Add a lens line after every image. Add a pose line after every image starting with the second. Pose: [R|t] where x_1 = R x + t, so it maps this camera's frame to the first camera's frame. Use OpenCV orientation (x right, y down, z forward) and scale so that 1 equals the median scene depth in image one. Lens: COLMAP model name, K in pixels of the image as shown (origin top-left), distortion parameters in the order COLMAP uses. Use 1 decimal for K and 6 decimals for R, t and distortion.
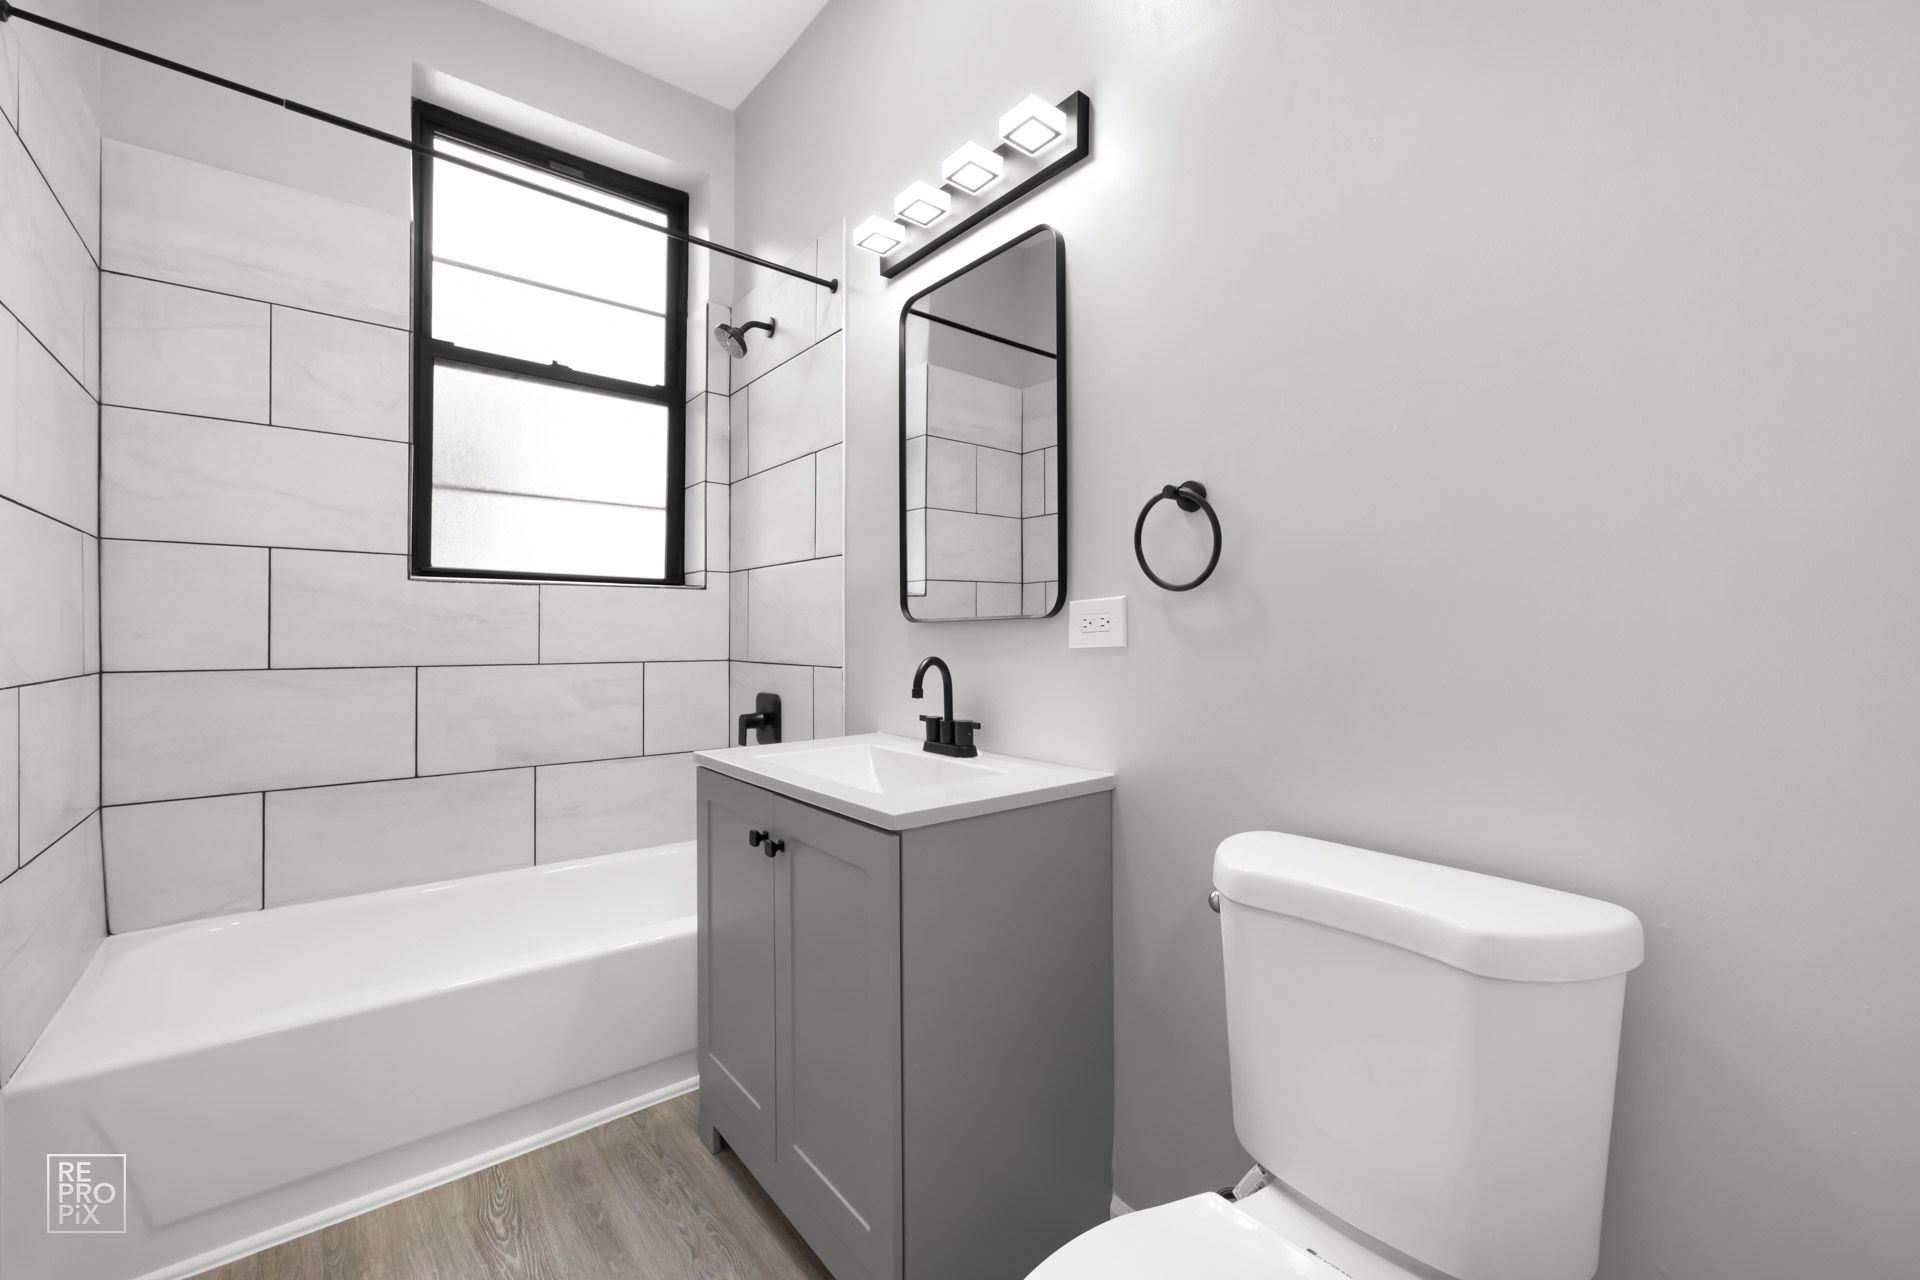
lens RADIAL K [[793.1, 0, 998.4], [0, 793.1, 634.7], [0, 0, 1]] dist [-0.000323, -0.000245]
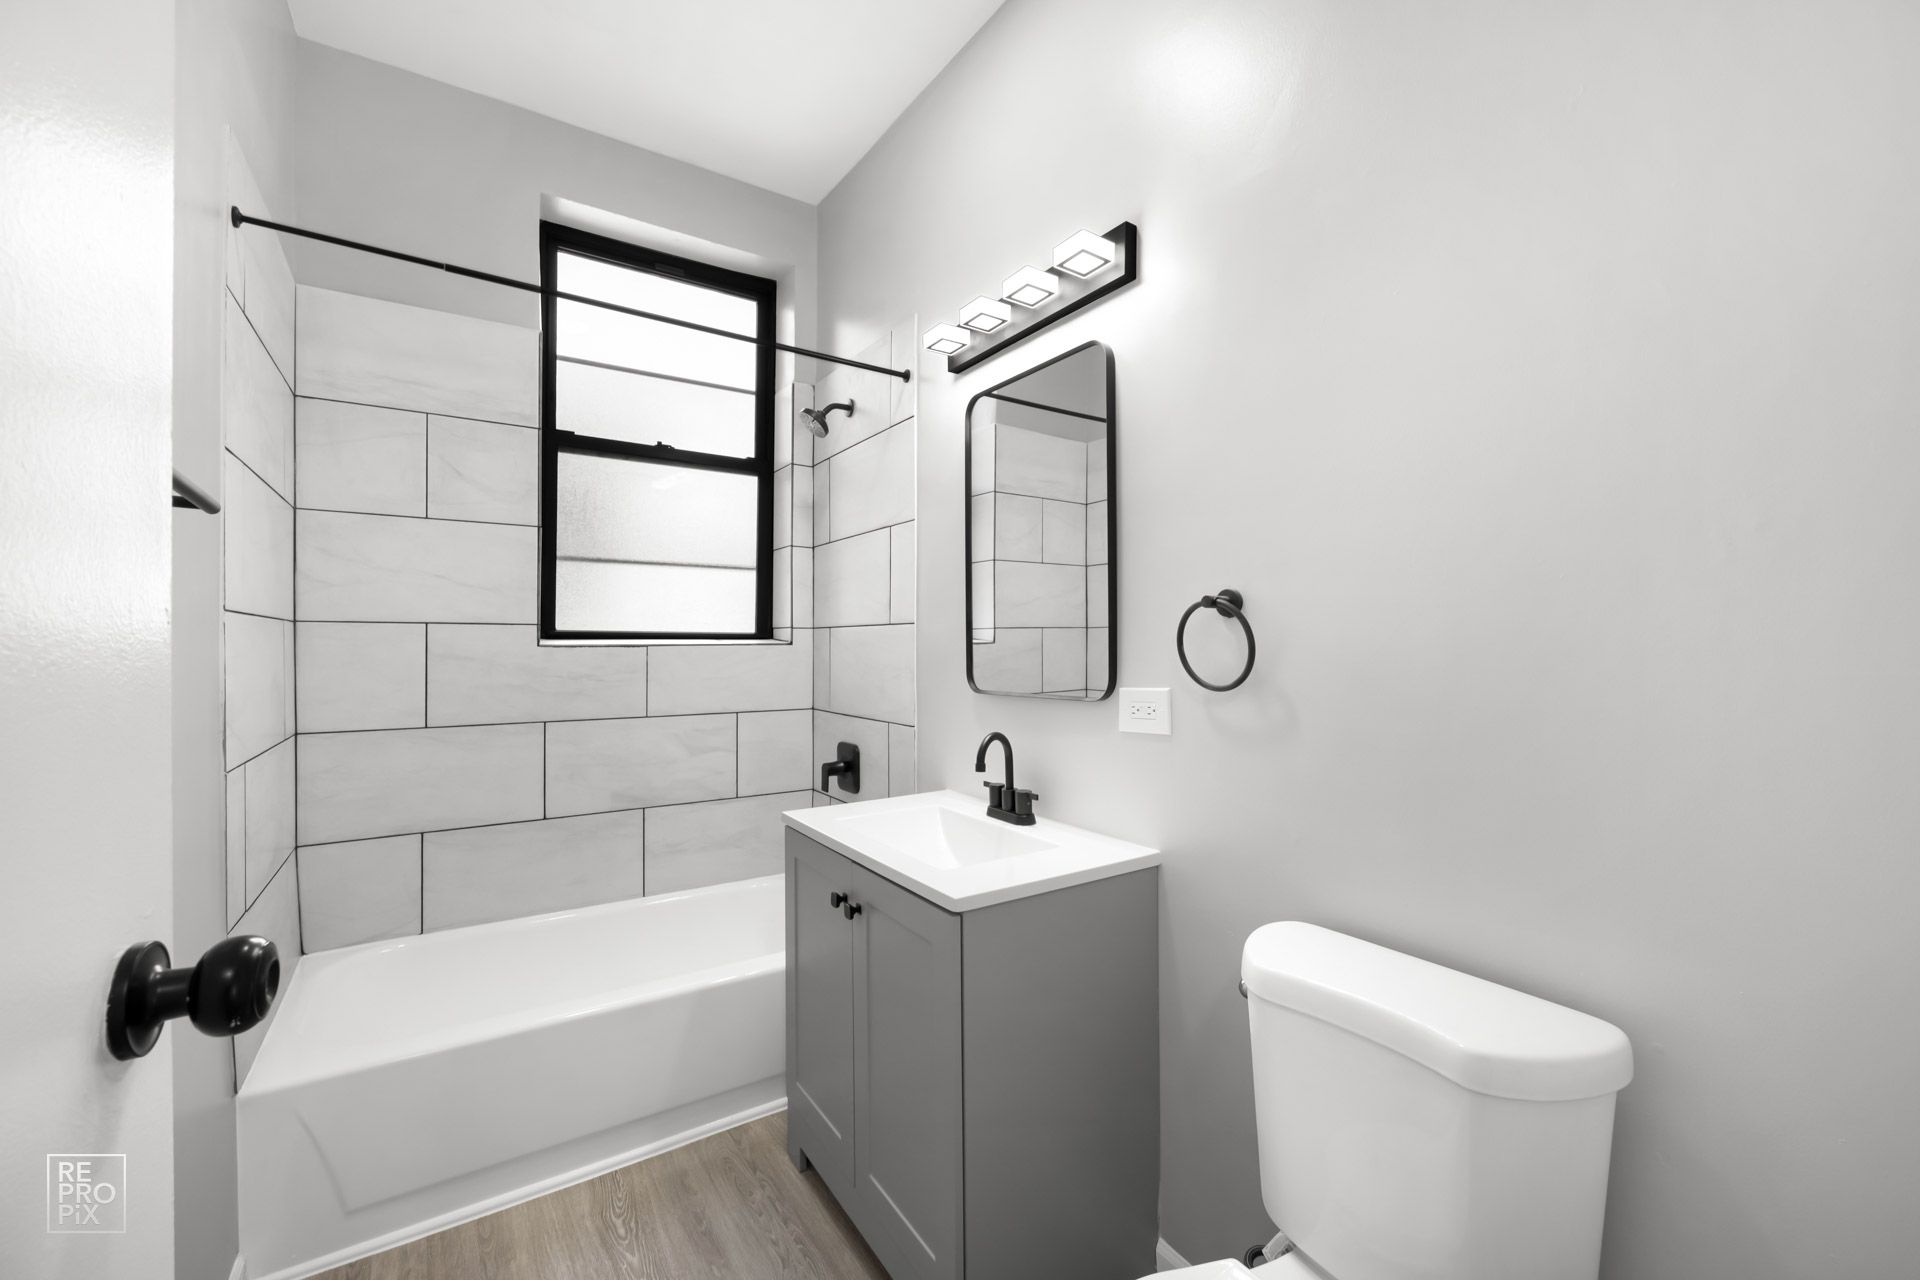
lens RADIAL K [[786.4, 0, 1000.8], [0, 786.4, 645.6], [0, 0, 1]] dist [-0.001741, 0.000054]
pose [[0.995737, -0.000214, -0.092235, 0.021741], [0.000631, 0.999990, 0.004491, -0.082647], [0.092233, -0.004530, 0.995727, -0.065311]]
